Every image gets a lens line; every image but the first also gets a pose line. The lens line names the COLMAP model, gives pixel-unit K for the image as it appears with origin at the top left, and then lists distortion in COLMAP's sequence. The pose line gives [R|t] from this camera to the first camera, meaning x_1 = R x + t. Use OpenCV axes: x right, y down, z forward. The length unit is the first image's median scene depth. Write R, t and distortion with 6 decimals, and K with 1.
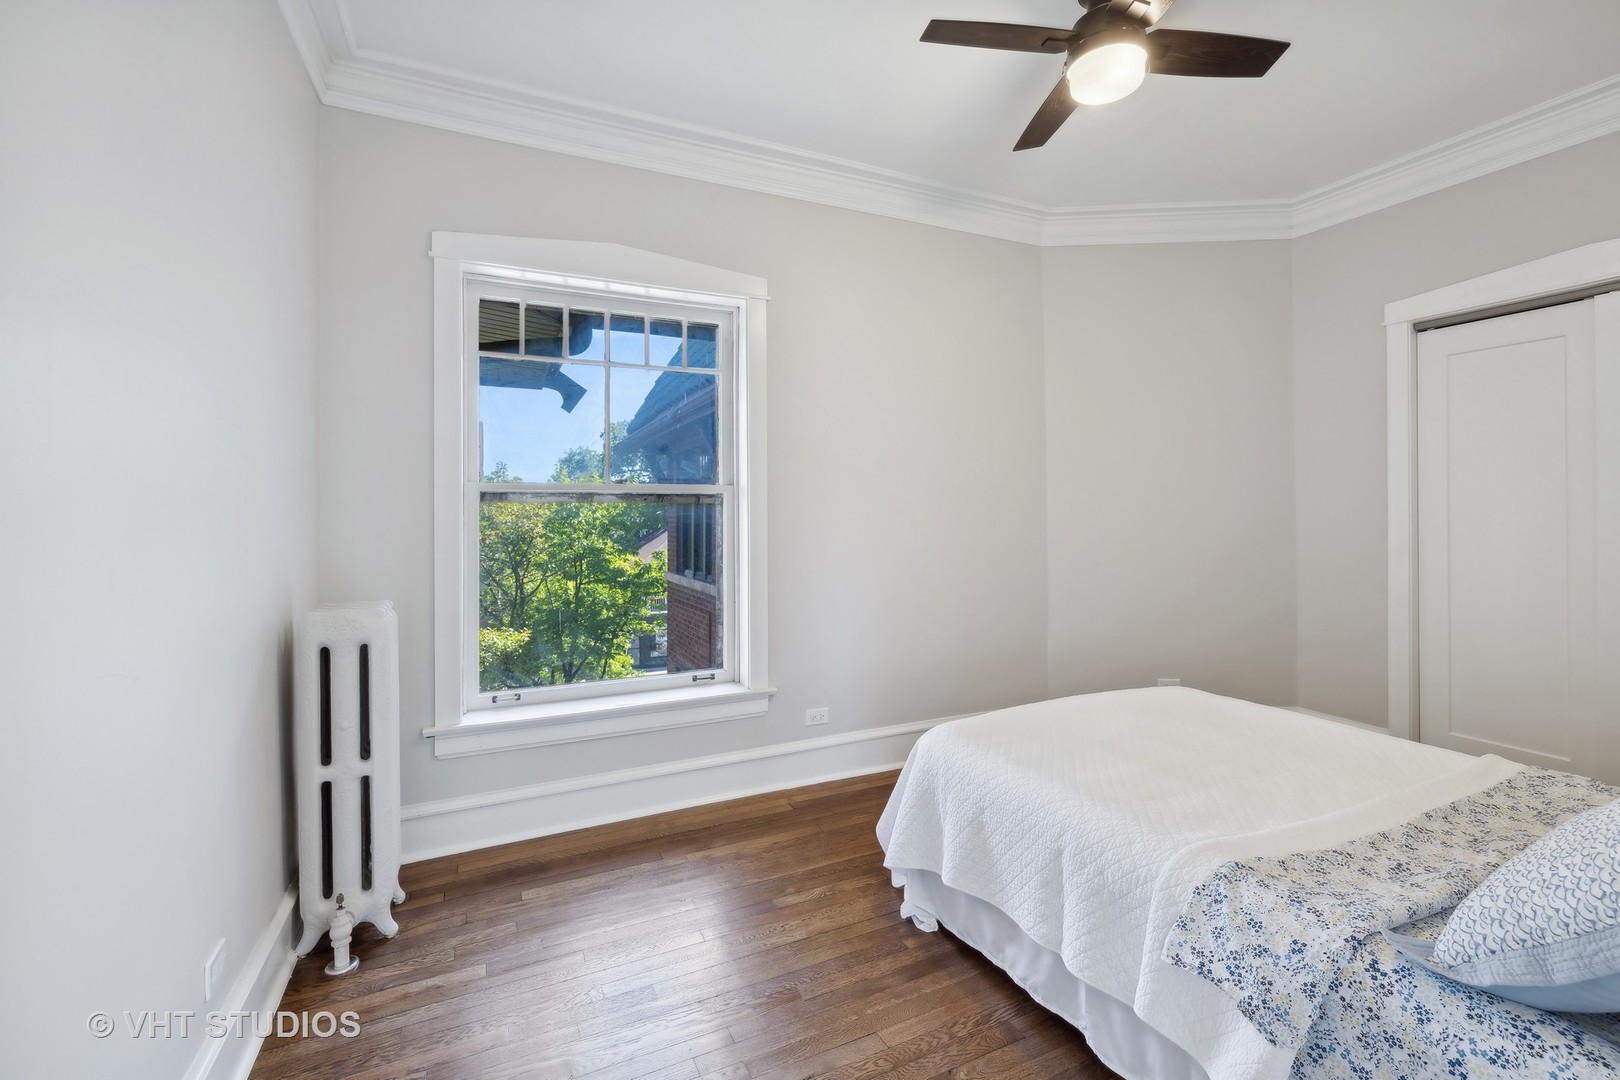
lens RADIAL K [[699.0, 0, 801.4], [0, 699.0, 526.5], [0, 0, 1]] dist [-0.000927, 0.000511]
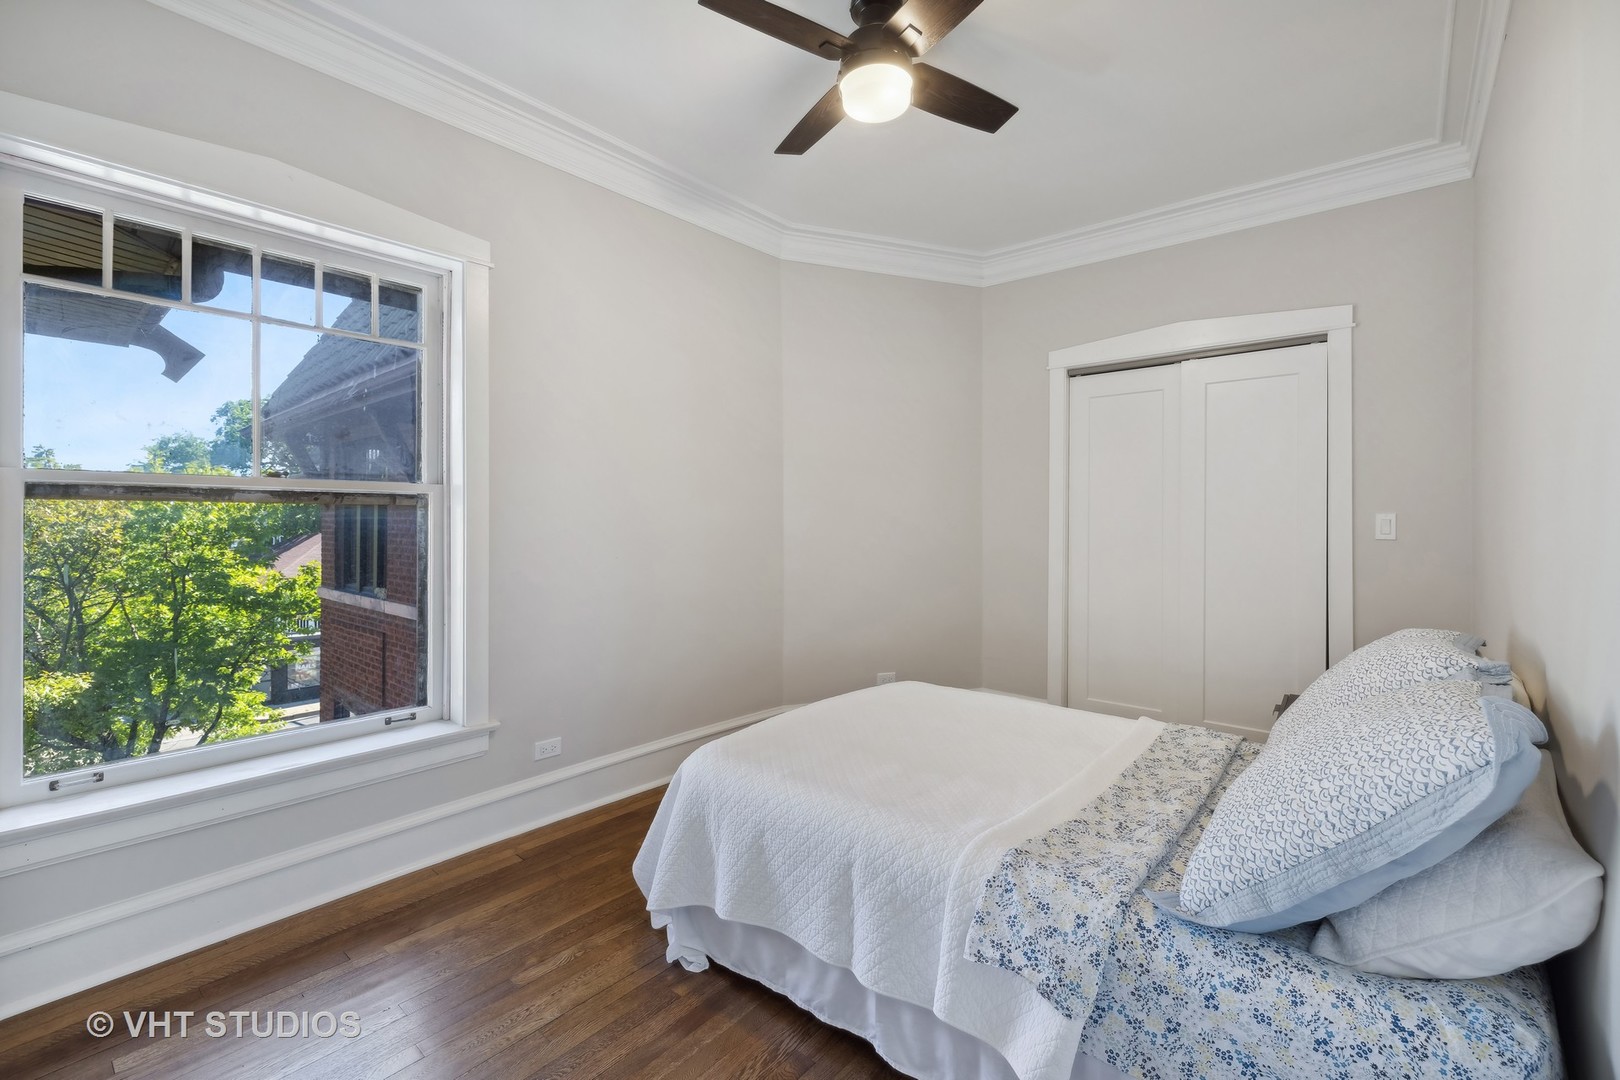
lens RADIAL K [[699.0, 0, 812.2], [0, 699.0, 534.2], [0, 0, 1]] dist [-0.000927, 0.000511]
pose [[0.909794, 0.000805, 0.415058, -0.065471], [-0.001606, 0.999997, 0.001580, -0.002370], [-0.415056, -0.002104, 0.909793, 0.093803]]
